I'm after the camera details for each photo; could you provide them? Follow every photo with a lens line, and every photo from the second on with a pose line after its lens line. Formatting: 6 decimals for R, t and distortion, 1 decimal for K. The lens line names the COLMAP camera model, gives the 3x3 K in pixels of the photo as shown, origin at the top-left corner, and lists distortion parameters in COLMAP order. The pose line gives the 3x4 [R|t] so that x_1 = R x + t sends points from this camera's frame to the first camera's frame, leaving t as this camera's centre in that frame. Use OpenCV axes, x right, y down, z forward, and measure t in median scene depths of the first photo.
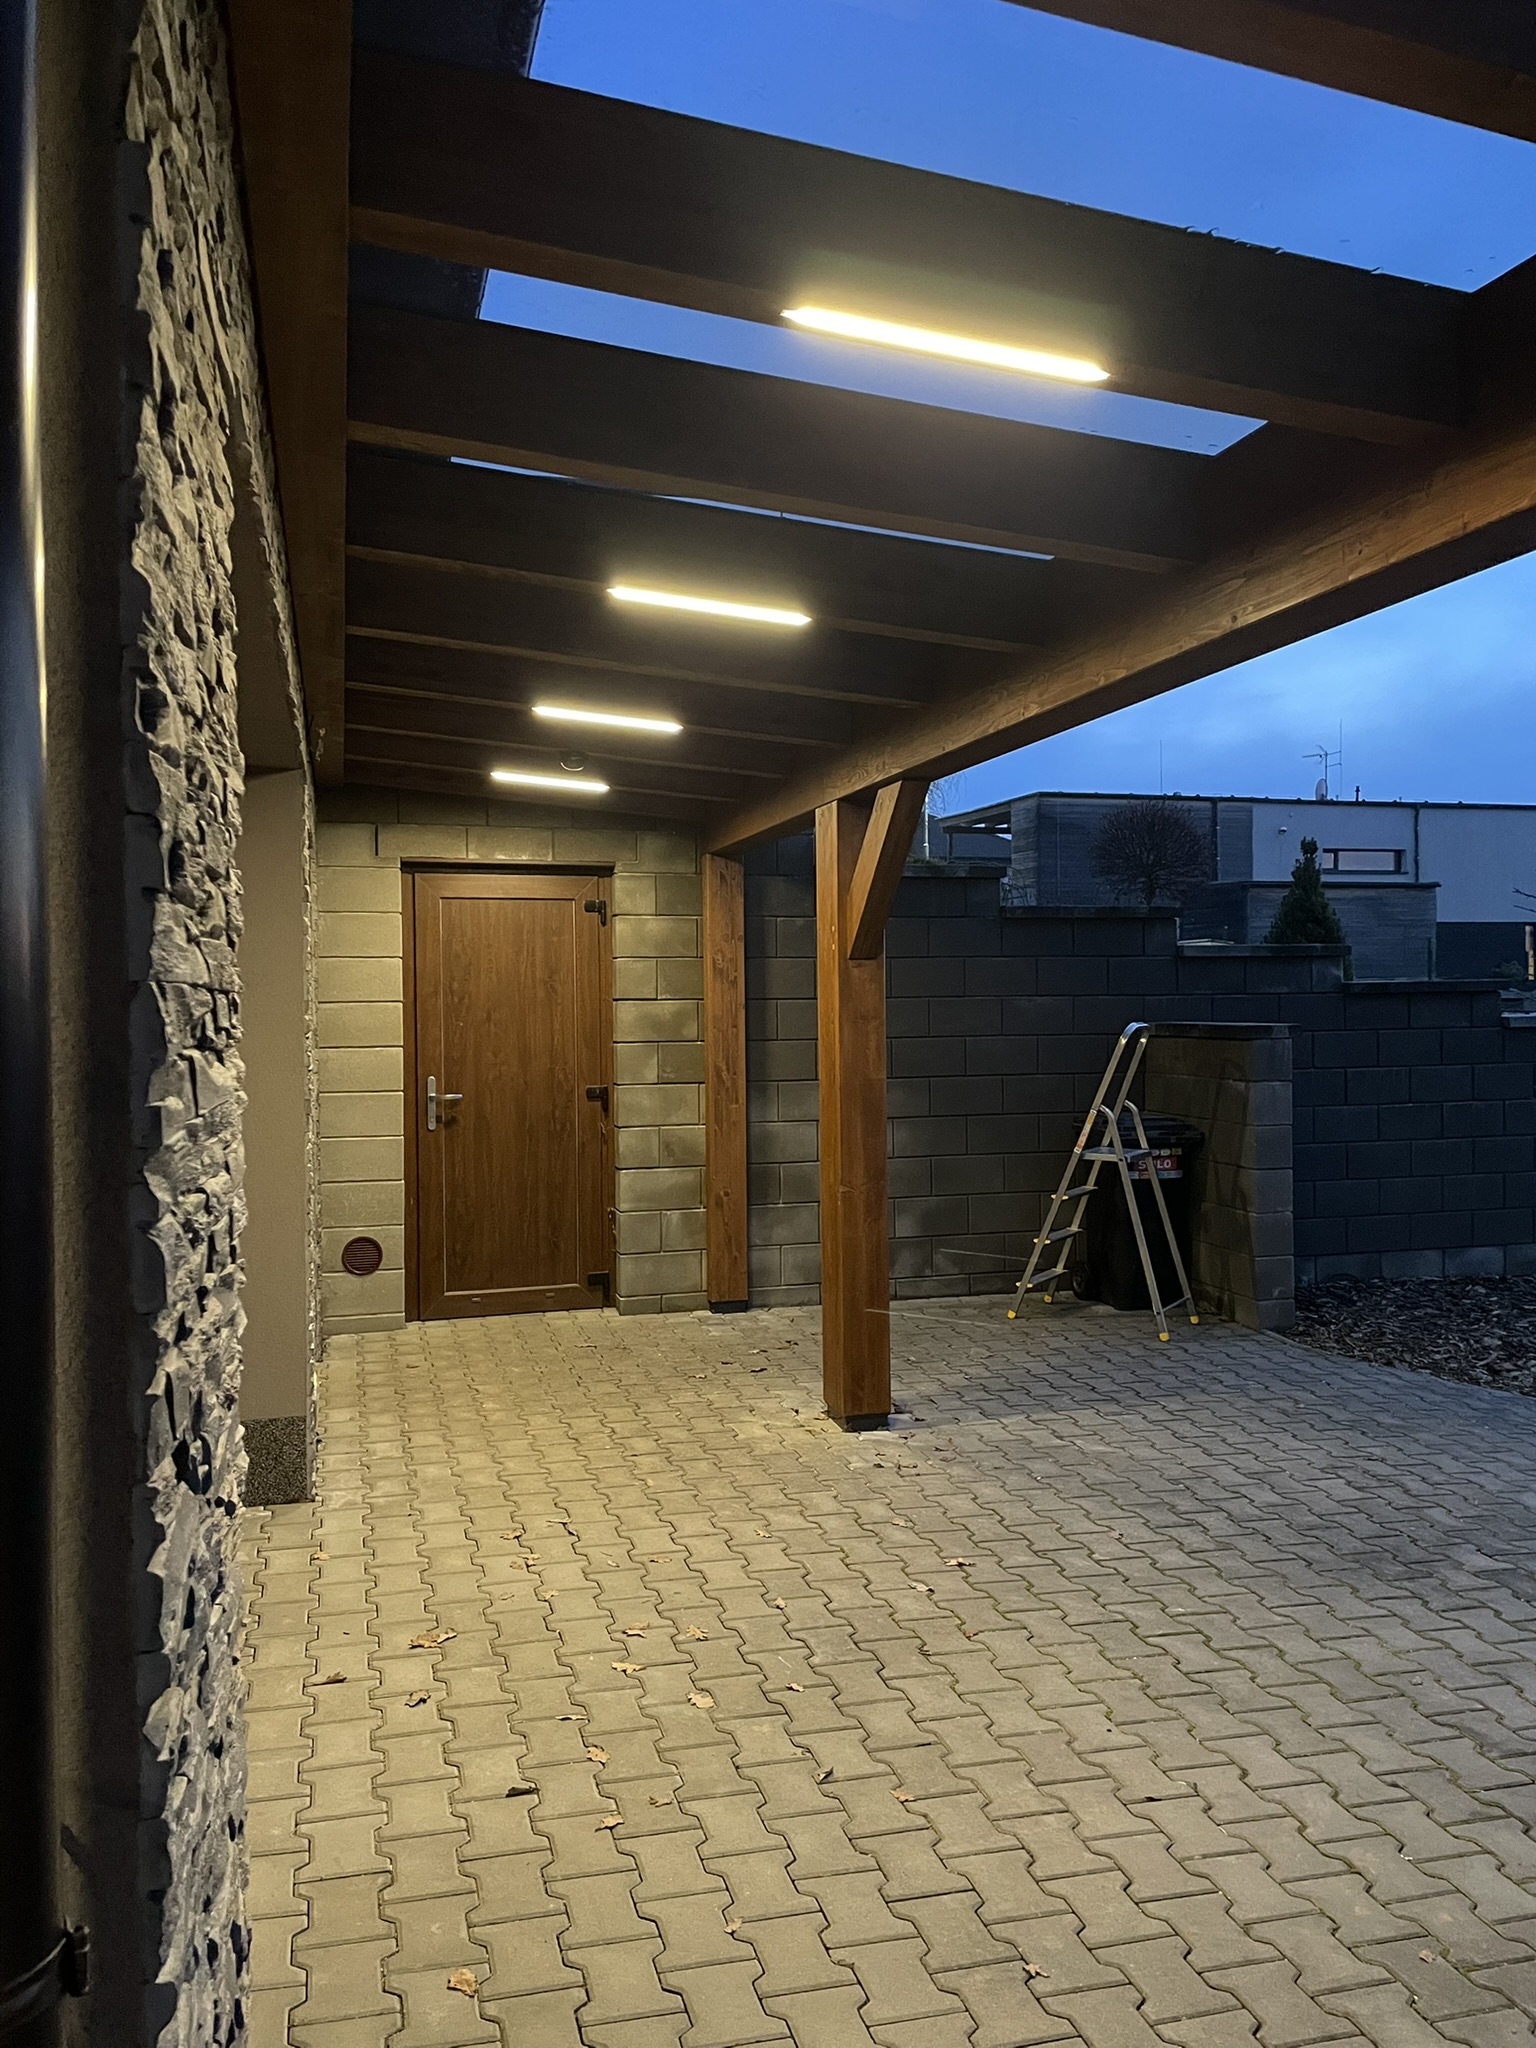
lens RADIAL K [[1530.9, 0, 766.9], [0, 1530.9, 1004.6], [0, 0, 1]] dist [0.044894, -0.045443]
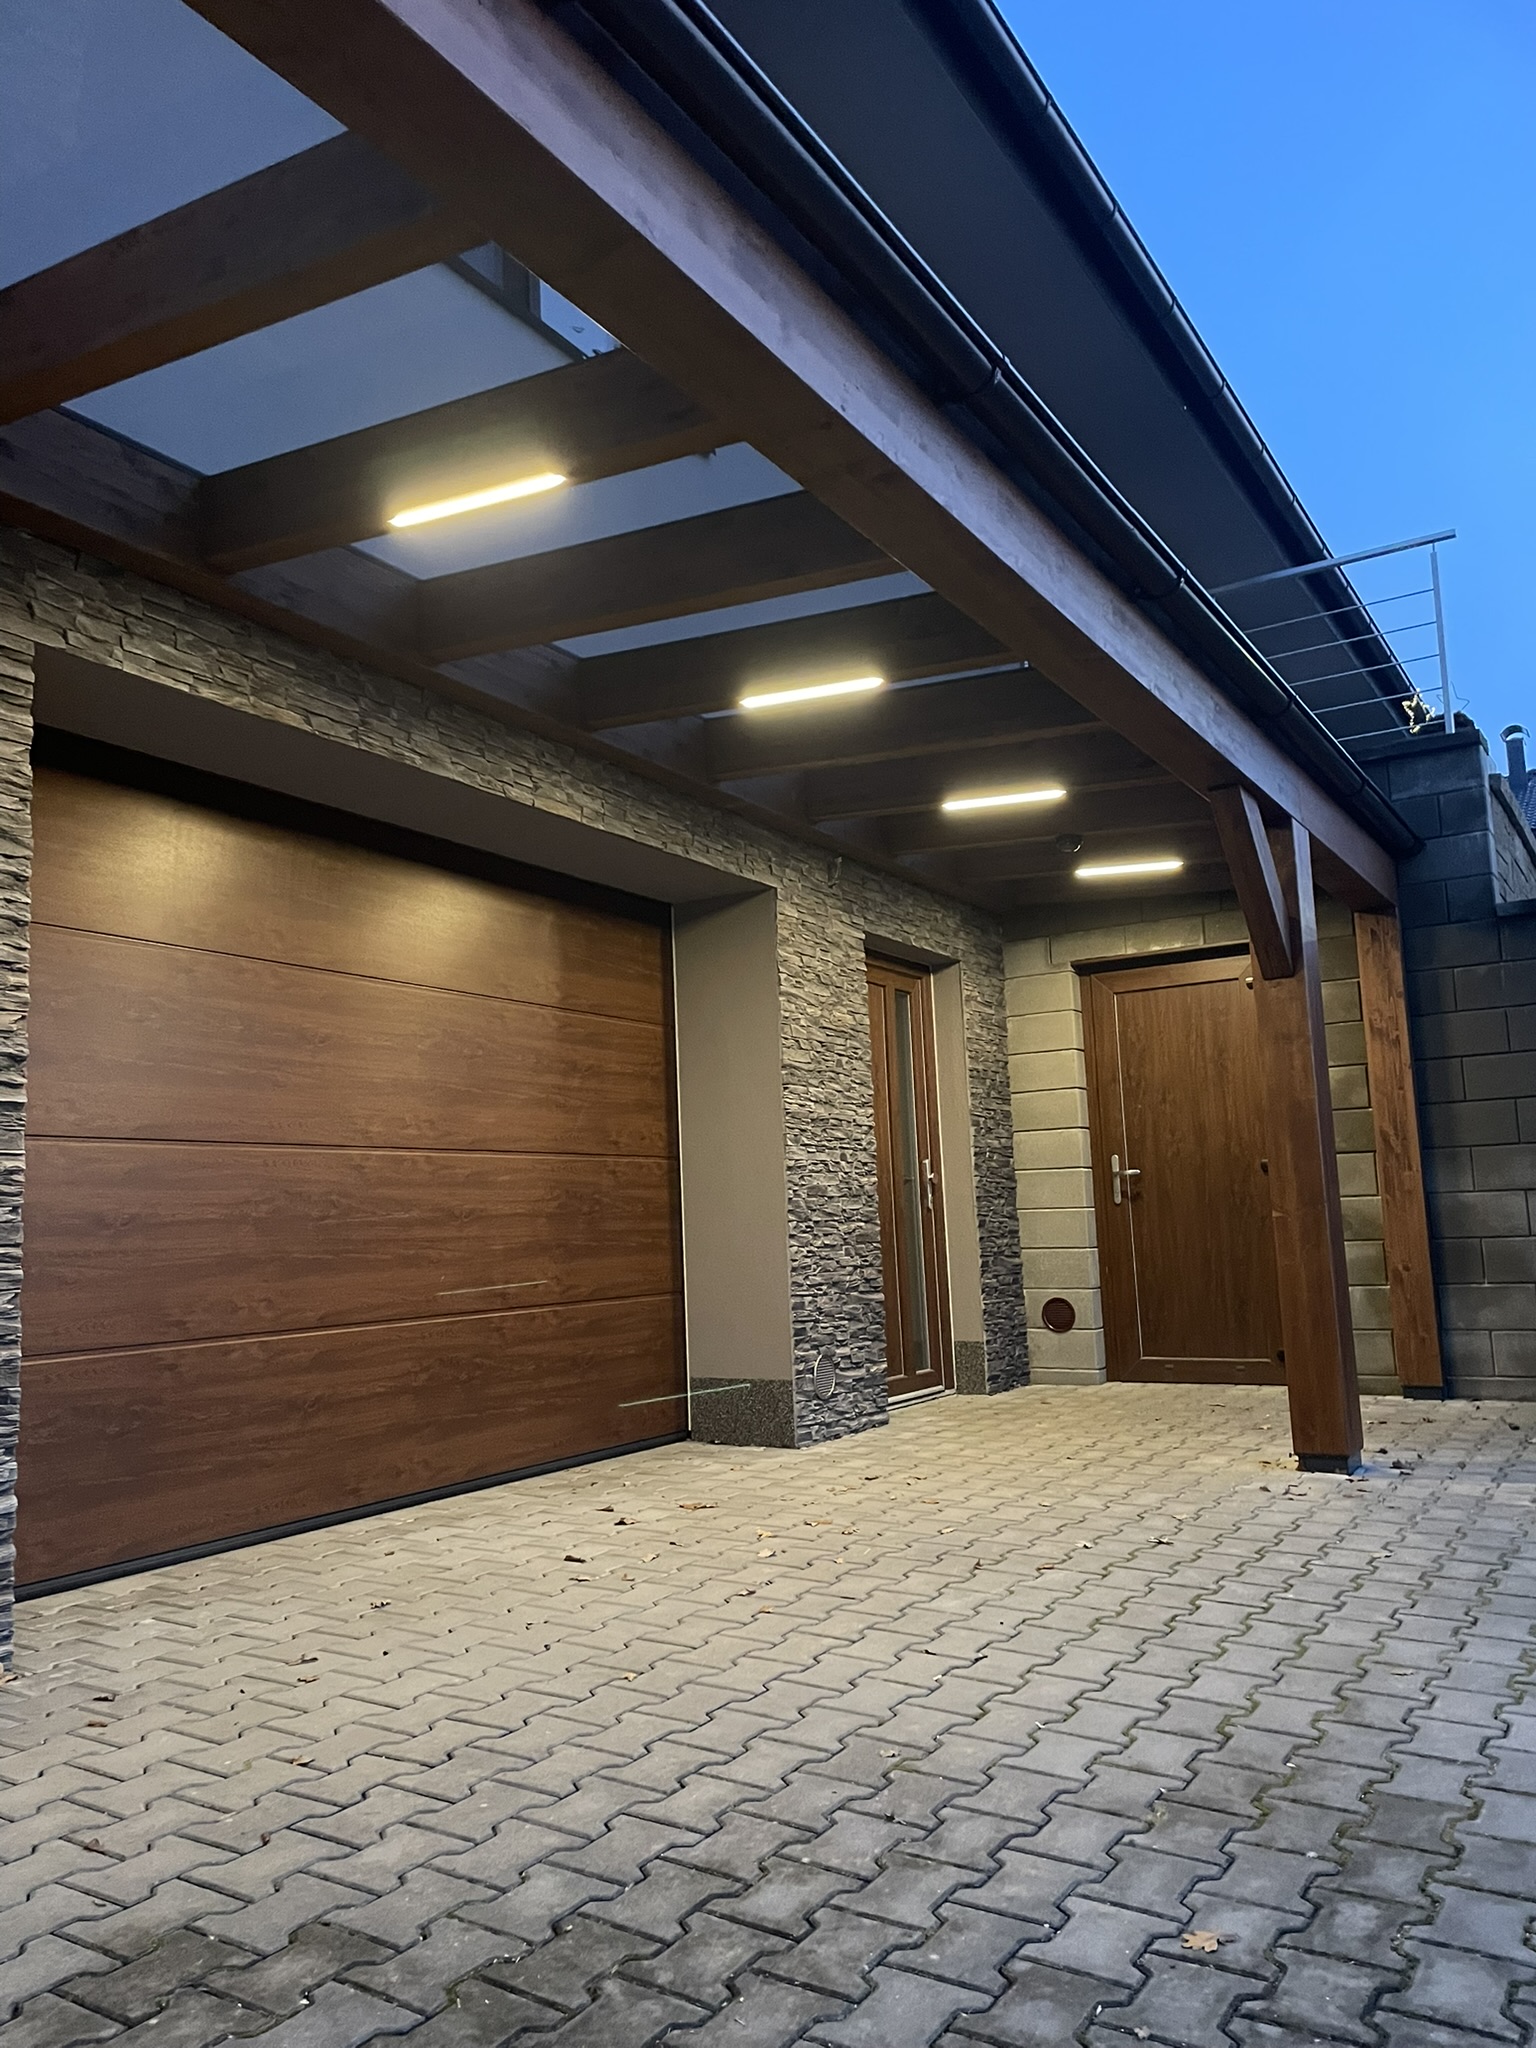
lens RADIAL K [[1530.9, 0, 764.1], [0, 1530.9, 1034.2], [0, 0, 1]] dist [0.044894, -0.045443]
pose [[0.669441, -0.112423, -0.734309, 0.426166], [0.024789, 0.991312, -0.129171, 0.095933], [0.742451, 0.068269, 0.666412, 0.075772]]
